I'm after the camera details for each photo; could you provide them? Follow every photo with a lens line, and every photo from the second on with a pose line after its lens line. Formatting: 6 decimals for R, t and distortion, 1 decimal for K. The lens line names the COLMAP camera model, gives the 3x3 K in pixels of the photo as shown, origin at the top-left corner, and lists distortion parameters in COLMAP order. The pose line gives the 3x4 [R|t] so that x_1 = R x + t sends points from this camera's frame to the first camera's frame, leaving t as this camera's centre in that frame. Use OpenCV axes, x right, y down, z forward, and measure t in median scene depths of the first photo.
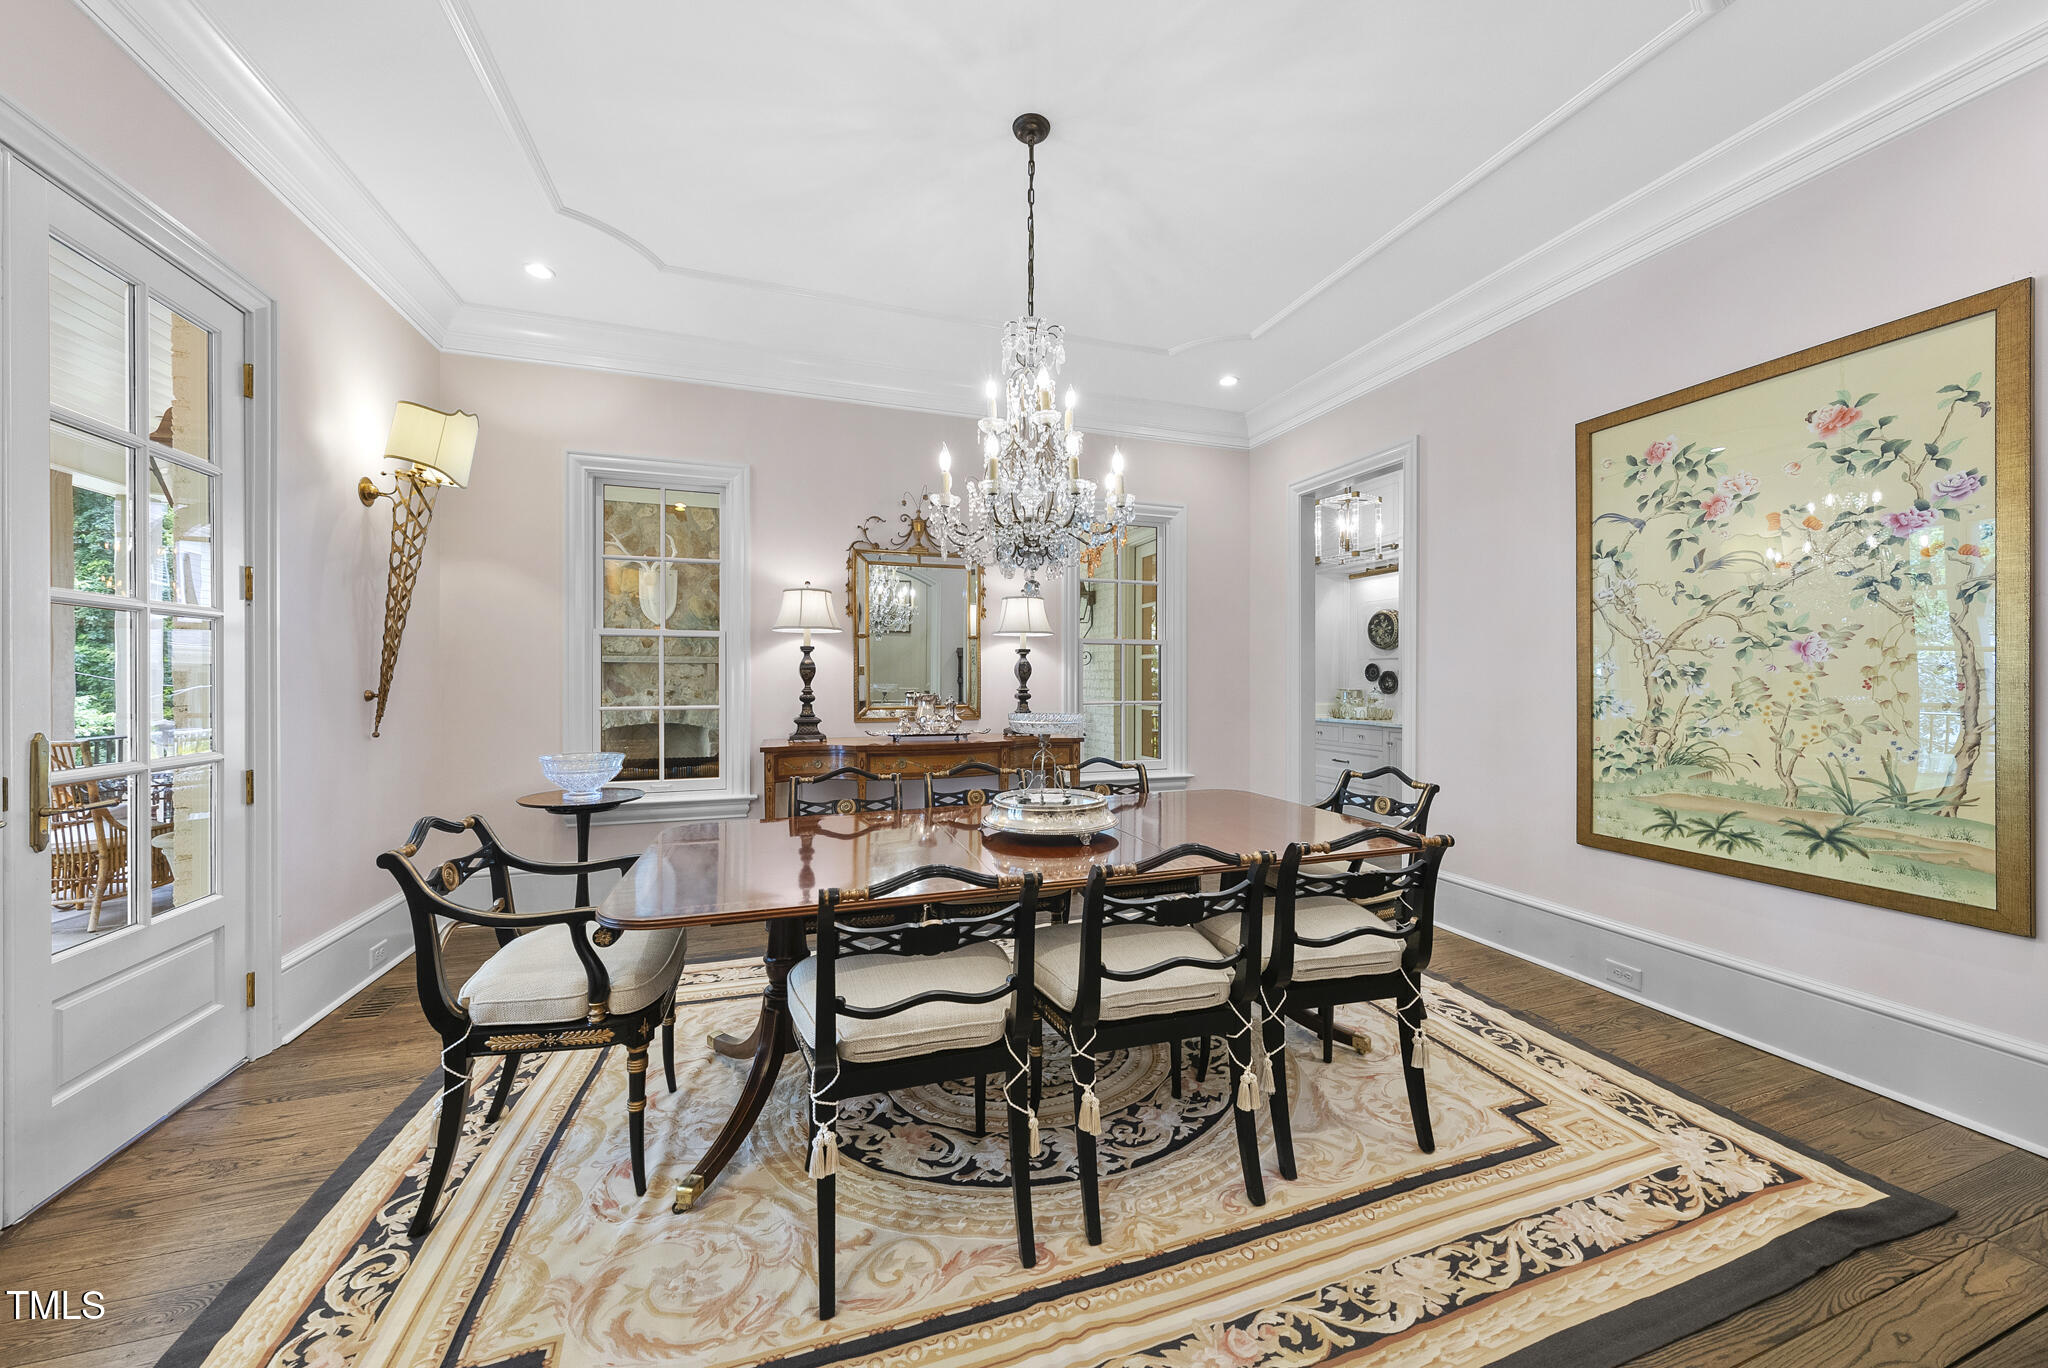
lens RADIAL K [[703.7, 0, 1029.9], [0, 703.7, 681.6], [0, 0, 1]] dist [-0.002524, -0.000133]
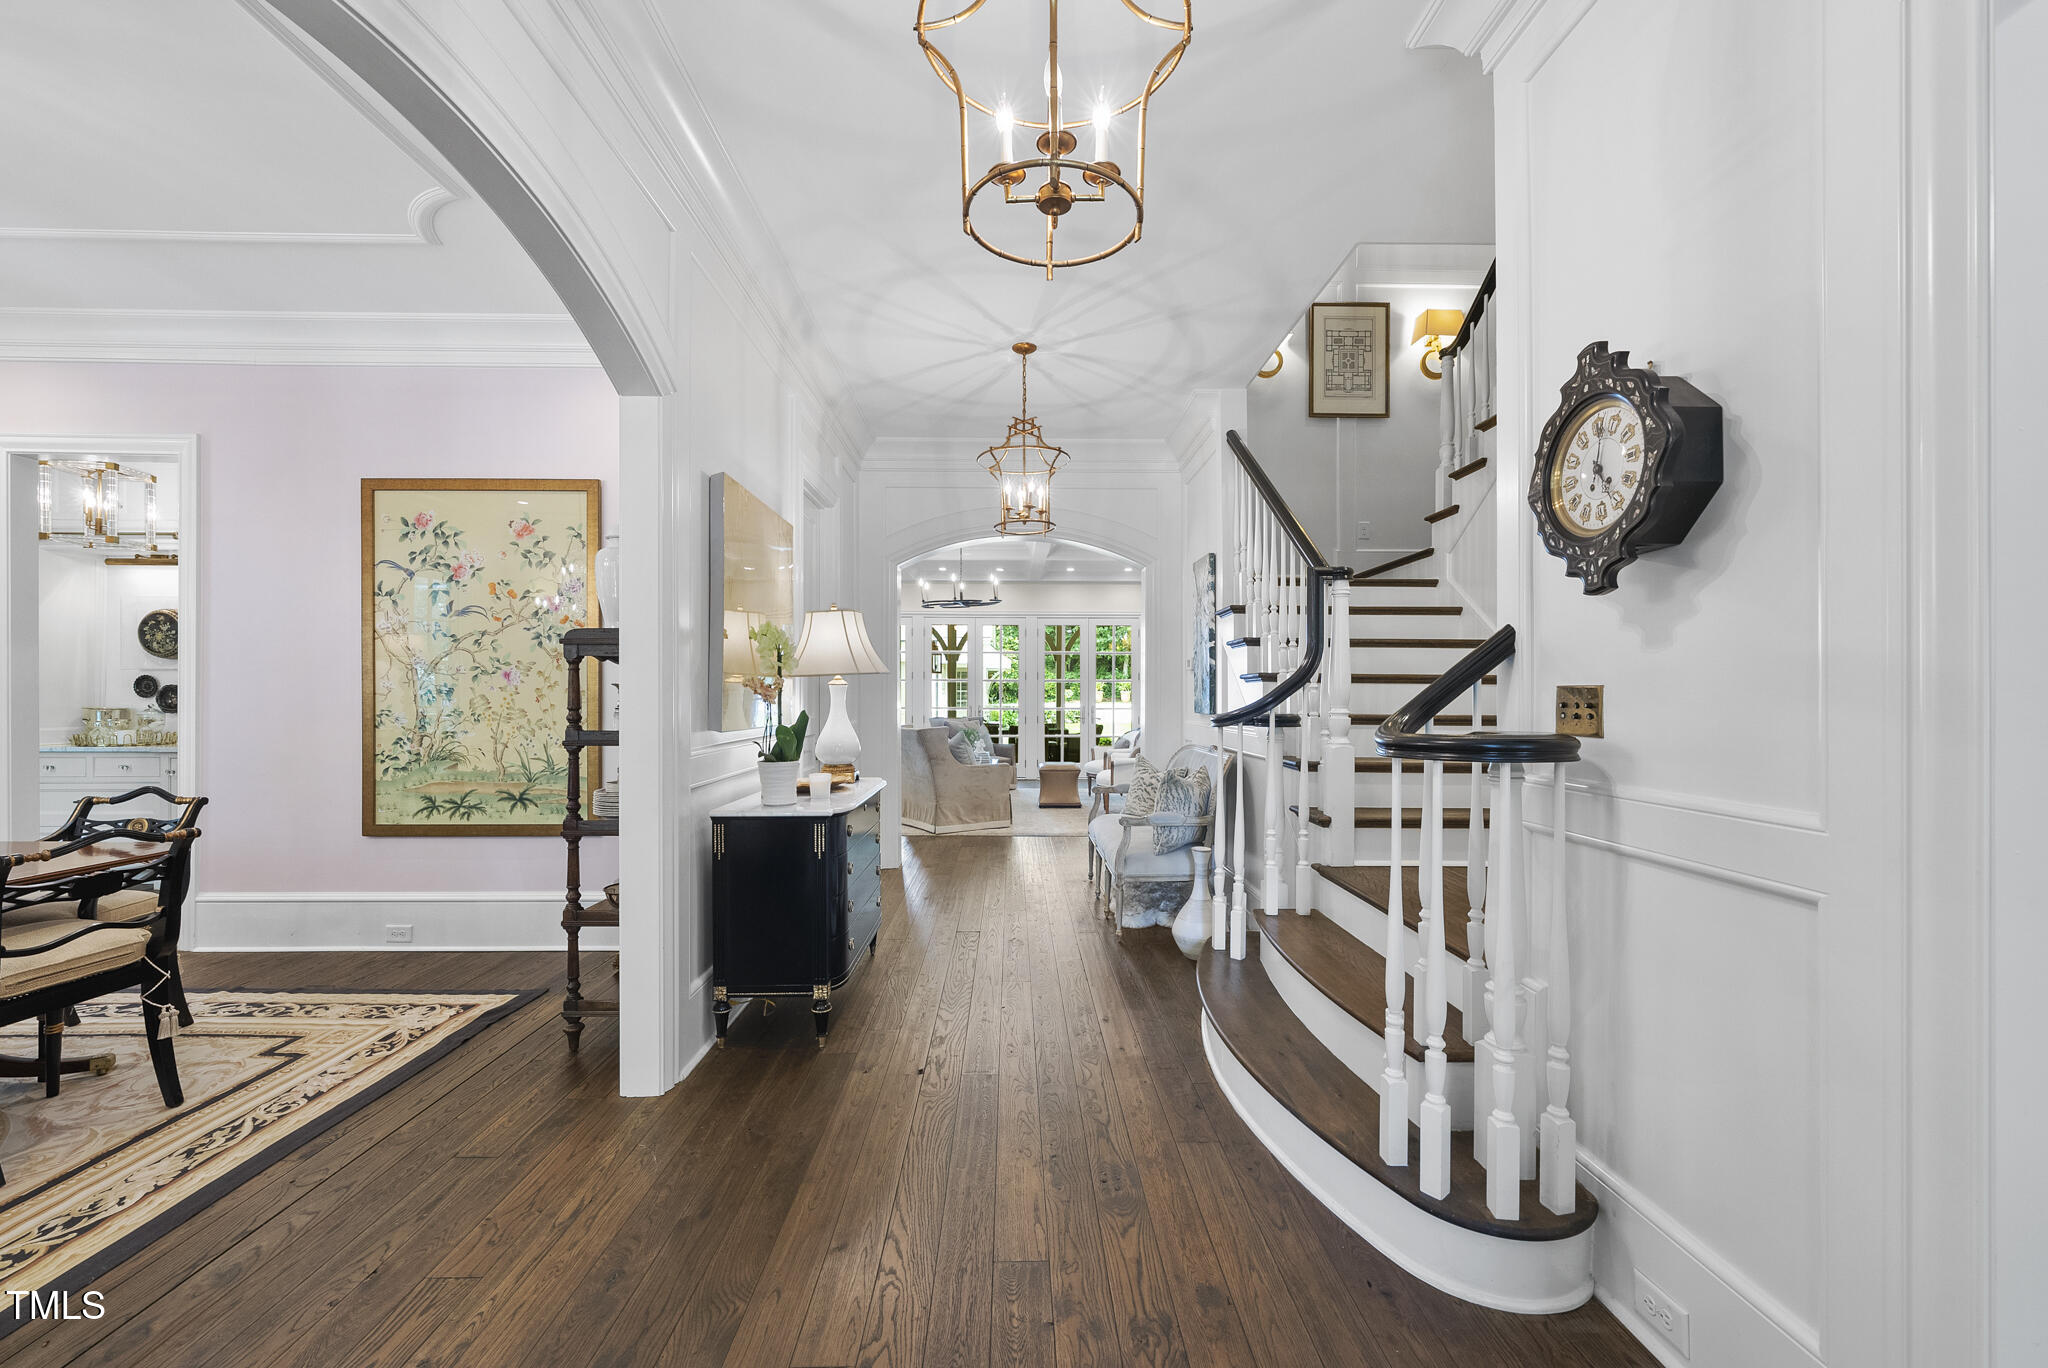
lens RADIAL K [[814.4, 0, 1025.5], [0, 814.4, 696.0], [0, 0, 1]] dist [-0.001601, 0.001086]
pose [[0.304231, -0.001270, 0.952598, -0.207205], [0.001454, 0.999999, 0.000869, -0.003361], [-0.952597, 0.001121, 0.304232, -0.541129]]
